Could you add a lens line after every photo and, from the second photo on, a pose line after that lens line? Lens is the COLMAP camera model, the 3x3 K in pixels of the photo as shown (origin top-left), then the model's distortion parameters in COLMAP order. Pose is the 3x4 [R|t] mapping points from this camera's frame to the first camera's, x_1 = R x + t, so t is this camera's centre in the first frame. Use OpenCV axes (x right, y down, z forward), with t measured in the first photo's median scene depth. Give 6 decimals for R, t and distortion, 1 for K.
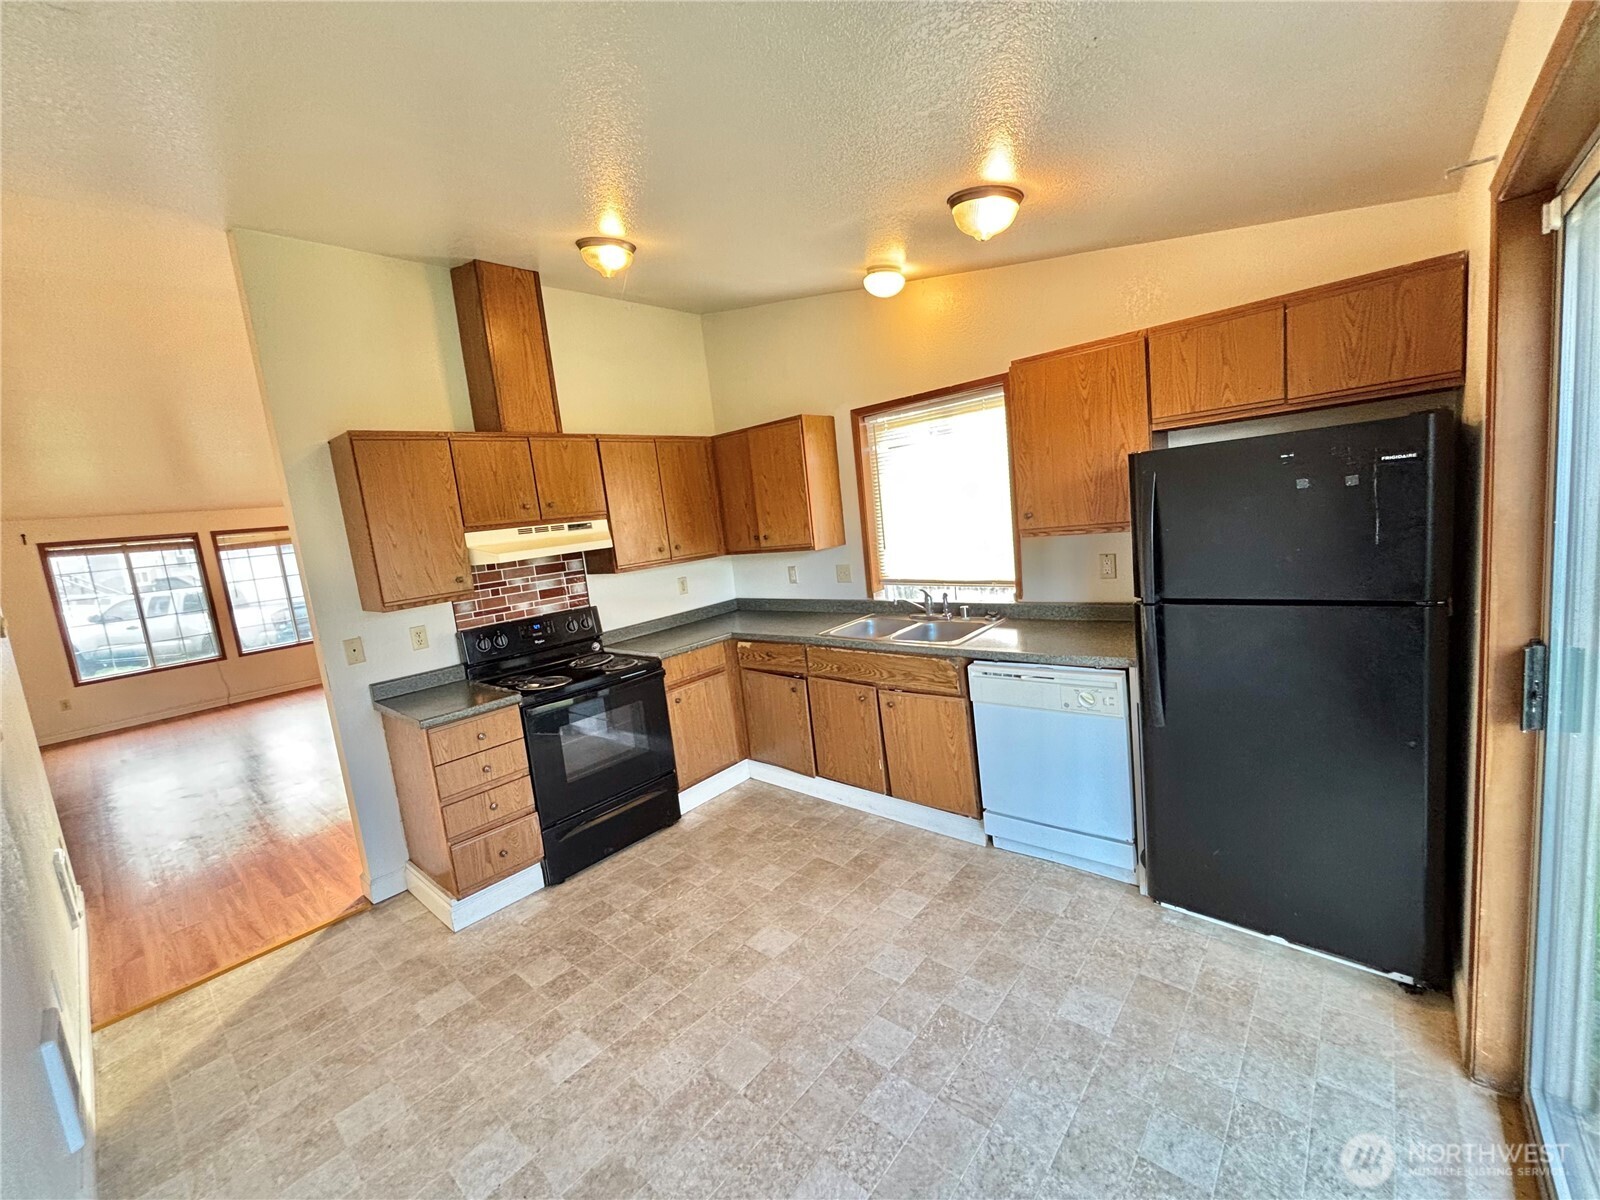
lens RADIAL K [[648.1, 0, 803.3], [0, 648.1, 598.4], [0, 0, 1]] dist [0.002171, 0.000208]
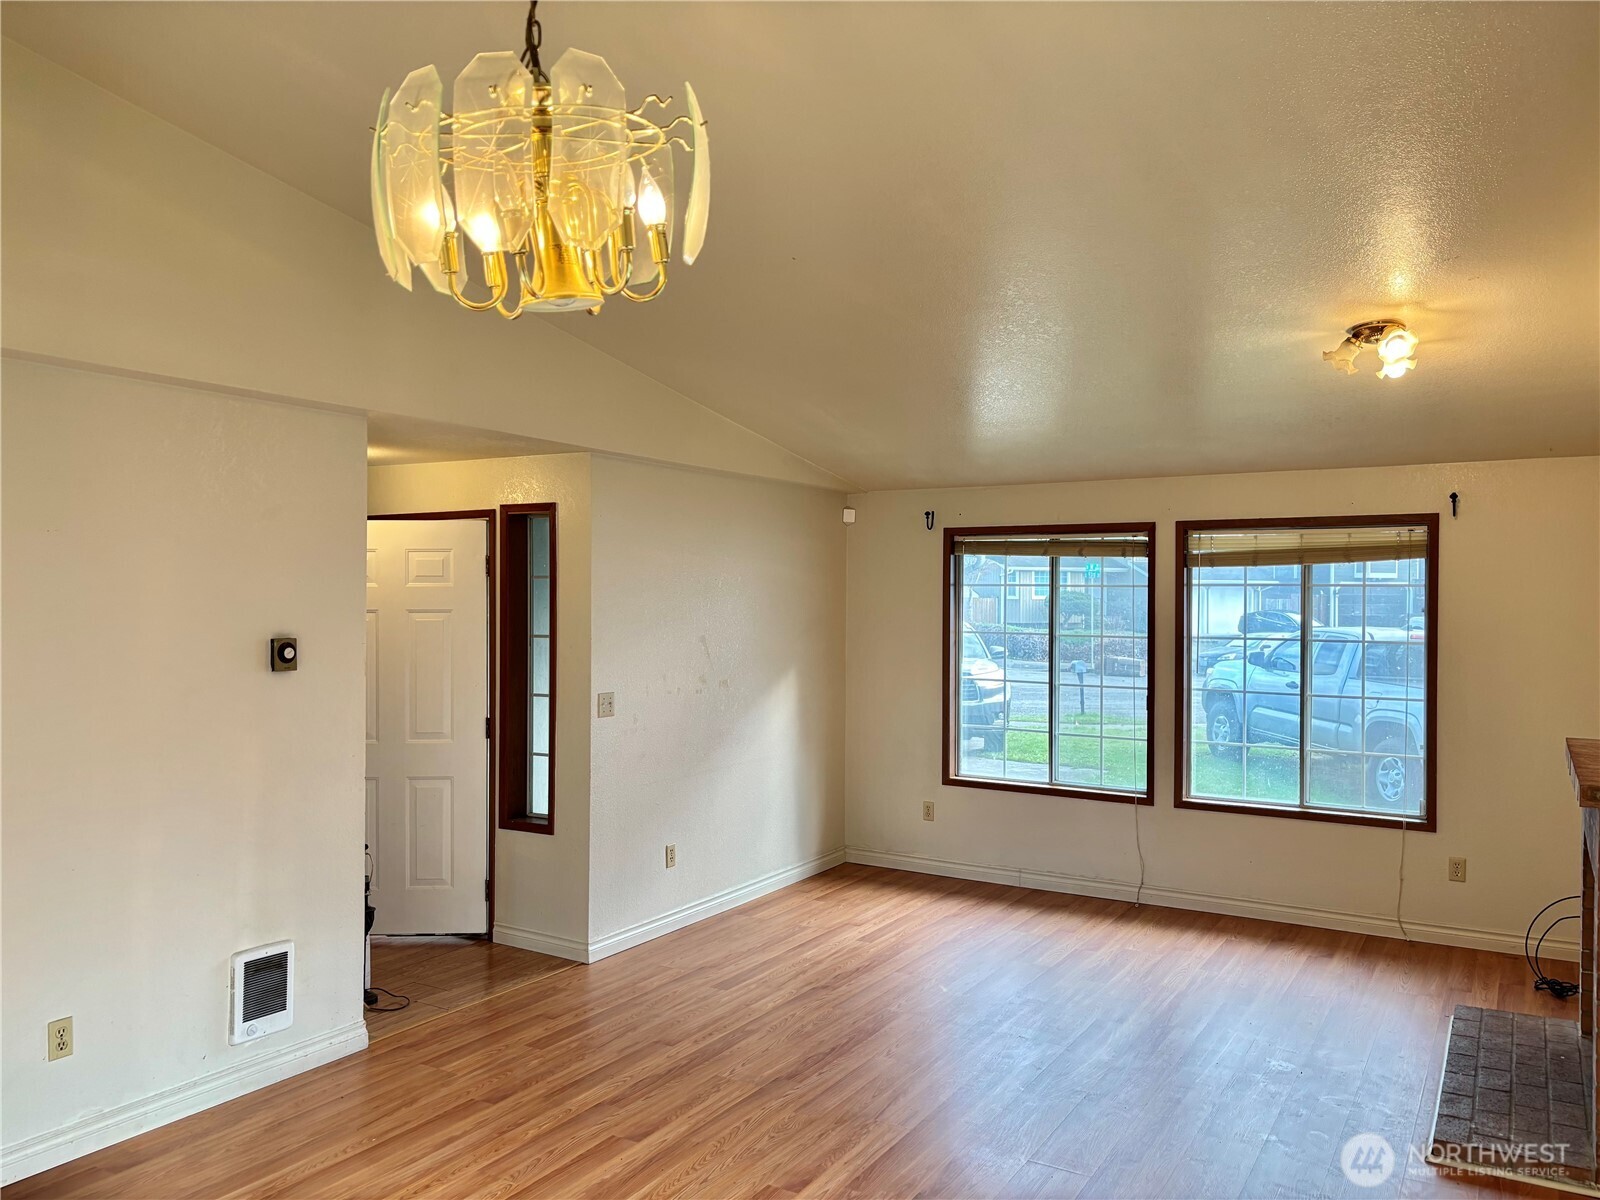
lens RADIAL K [[1188.5, 0, 791.8], [0, 1188.5, 601.7], [0, 0, 1]] dist [0.029480, -0.010903]
pose [[0.153191, 0.117388, -0.981200, -0.132423], [-0.147394, 0.984527, 0.094774, -0.087525], [0.977143, 0.130105, 0.168123, 0.605578]]
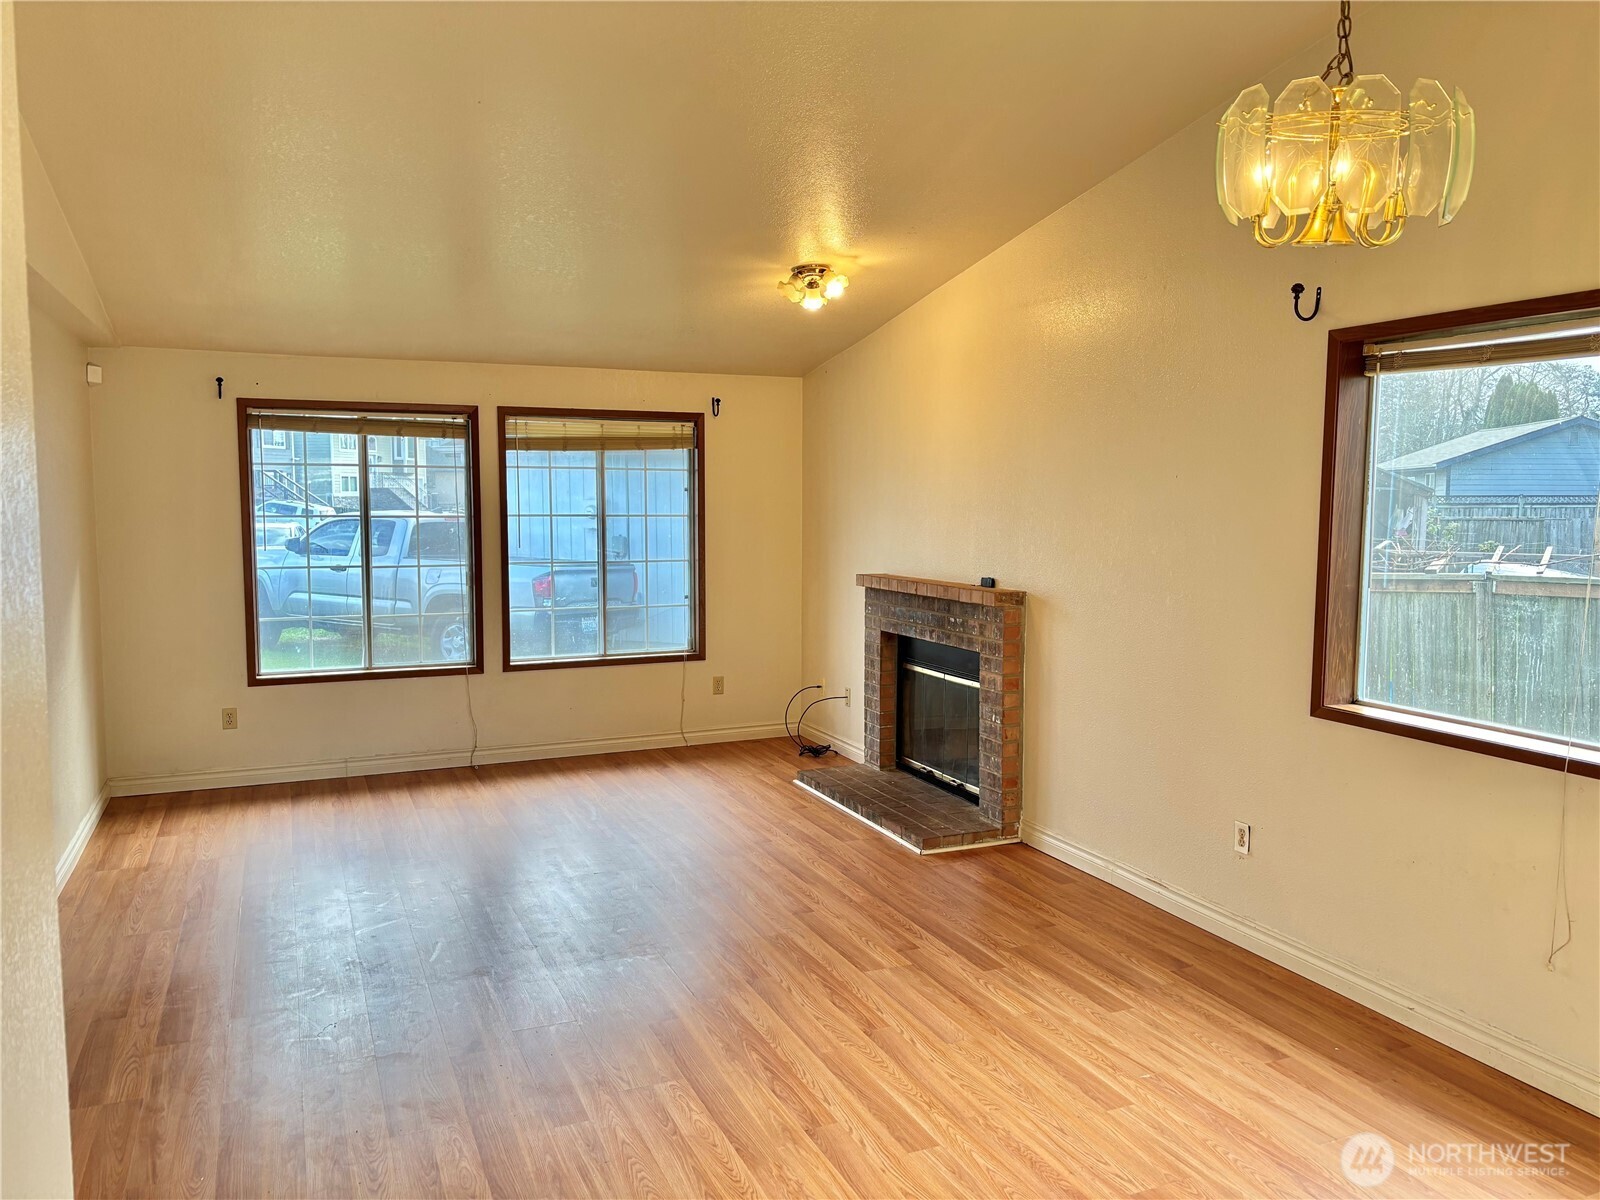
lens RADIAL K [[1188.5, 0, 797.8], [0, 1188.5, 595.2], [0, 0, 1]] dist [0.029480, -0.010903]
pose [[0.891098, 0.151159, -0.427896, -0.313049], [-0.158623, 0.987168, 0.018393, -0.016537], [0.425185, 0.051484, 0.903641, 0.299784]]
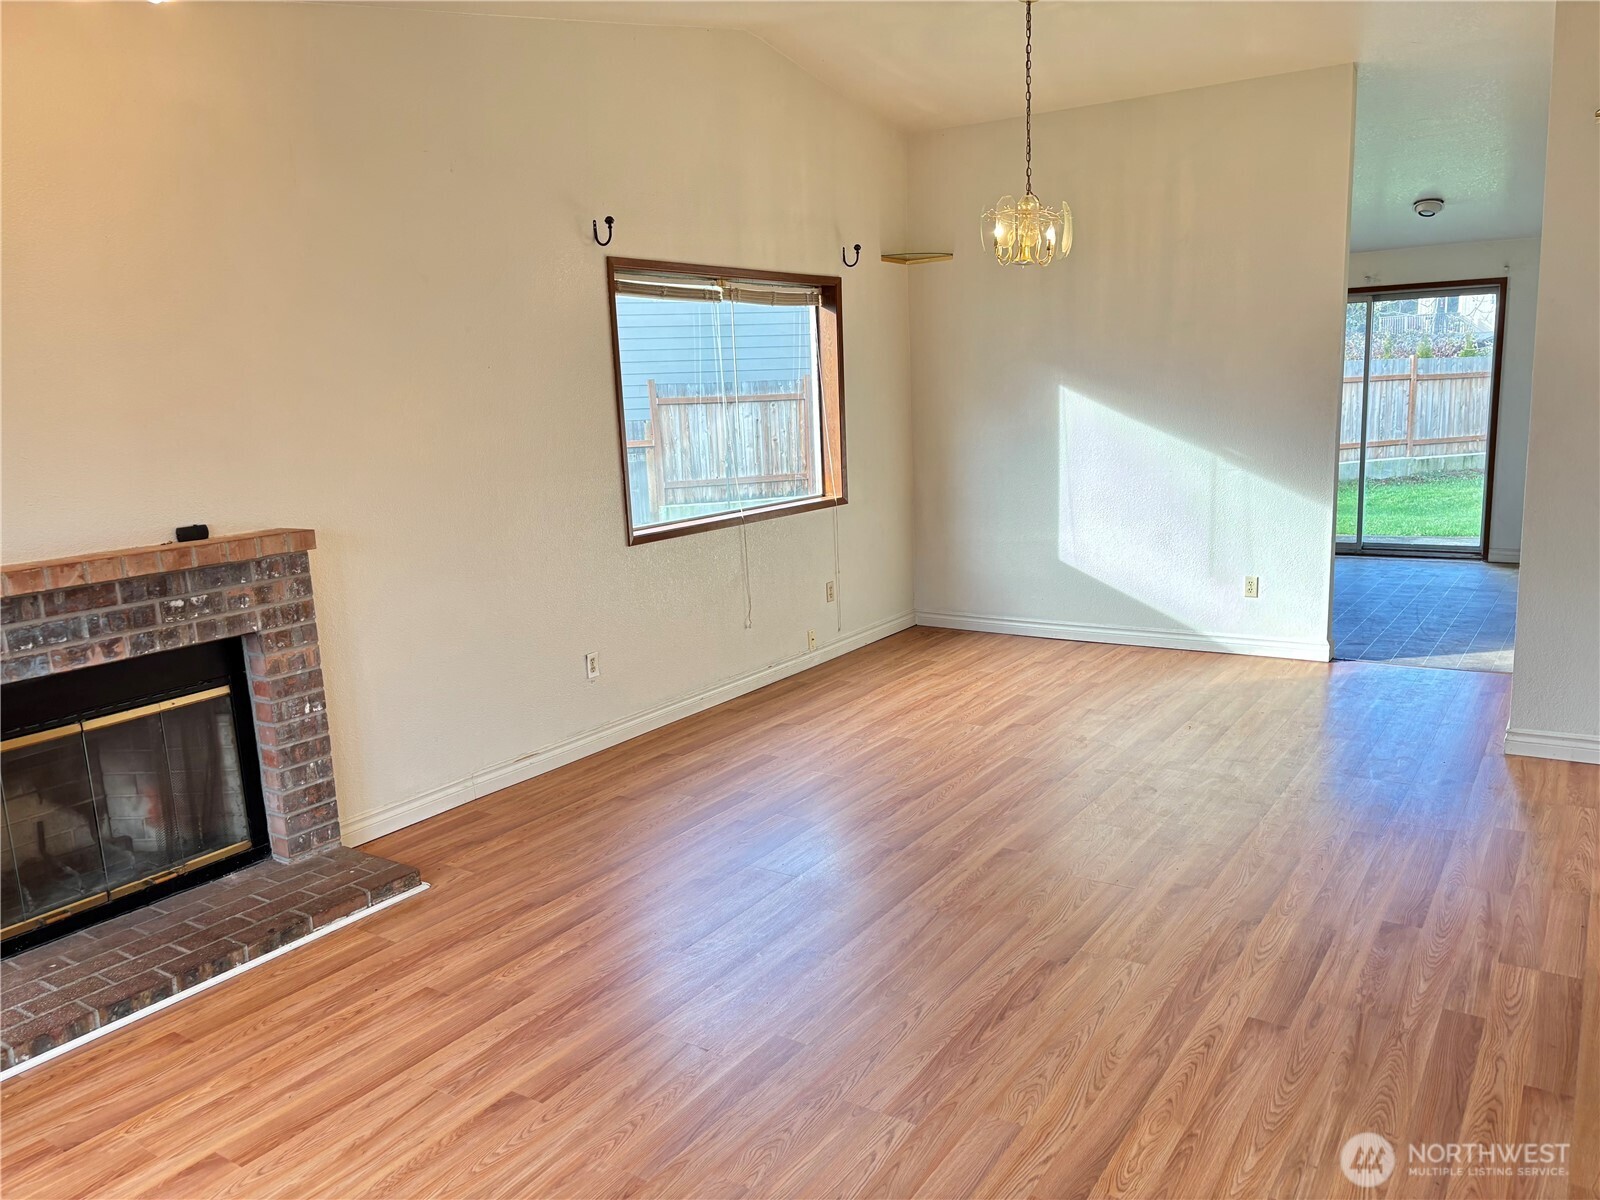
lens RADIAL K [[1188.5, 0, 807.3], [0, 1188.5, 610.5], [0, 0, 1]] dist [0.029480, -0.010903]
pose [[-0.111694, -0.075026, 0.990906, -1.016458], [0.175993, 0.979890, 0.094030, -0.001172], [-0.978034, 0.184895, -0.096244, 0.819835]]
